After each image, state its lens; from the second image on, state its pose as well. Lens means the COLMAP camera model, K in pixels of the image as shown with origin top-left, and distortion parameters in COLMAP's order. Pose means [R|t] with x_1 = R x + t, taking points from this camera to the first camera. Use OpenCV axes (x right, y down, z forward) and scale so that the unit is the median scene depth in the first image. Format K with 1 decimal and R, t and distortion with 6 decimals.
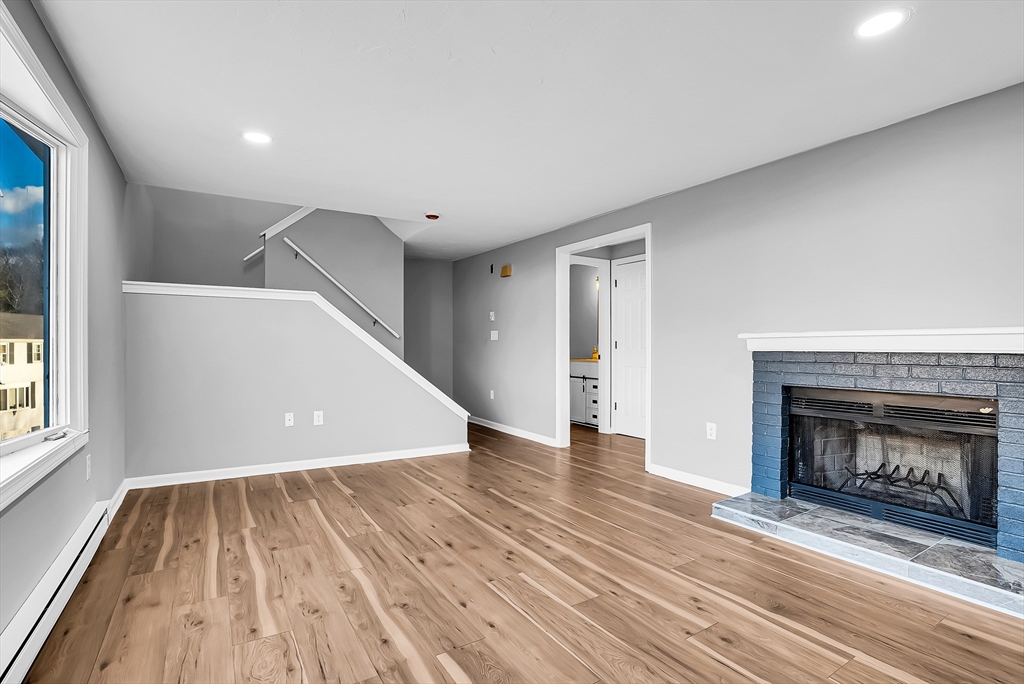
lens RADIAL K [[486.2, 0, 512.9], [0, 486.2, 346.2], [0, 0, 1]] dist [0.001005, 0.000035]
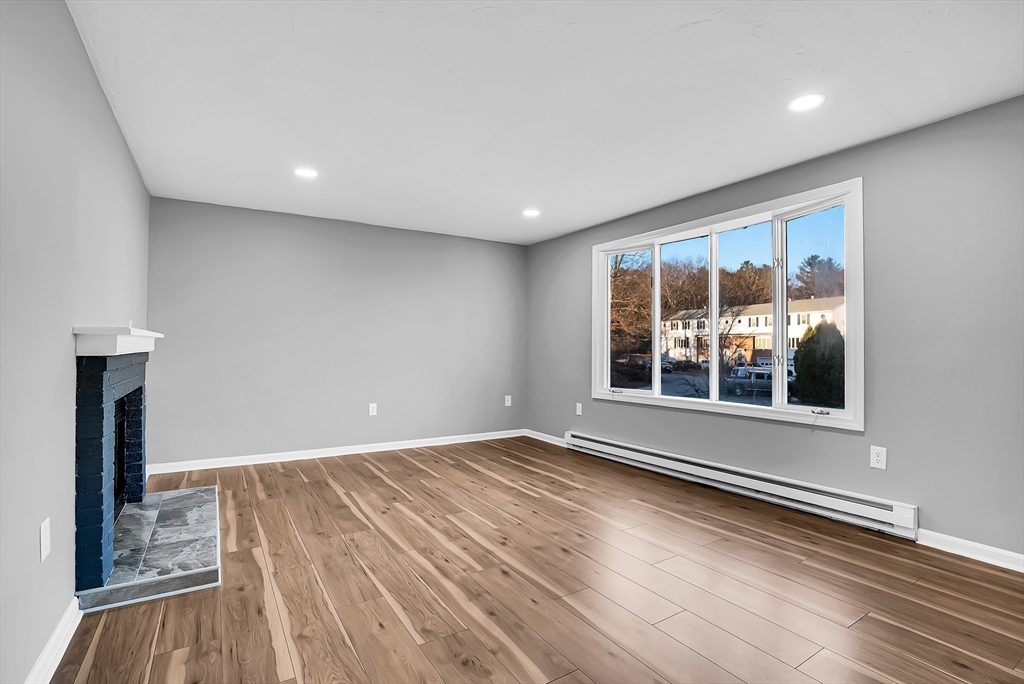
lens RADIAL K [[486.2, 0, 512.9], [0, 486.2, 346.2], [0, 0, 1]] dist [0.001005, 0.000035]
pose [[-0.999970, -0.005284, 0.005686, -0.030091], [-0.005289, 0.999986, -0.000911, -0.003294], [-0.005681, -0.000941, -0.999983, 2.074457]]
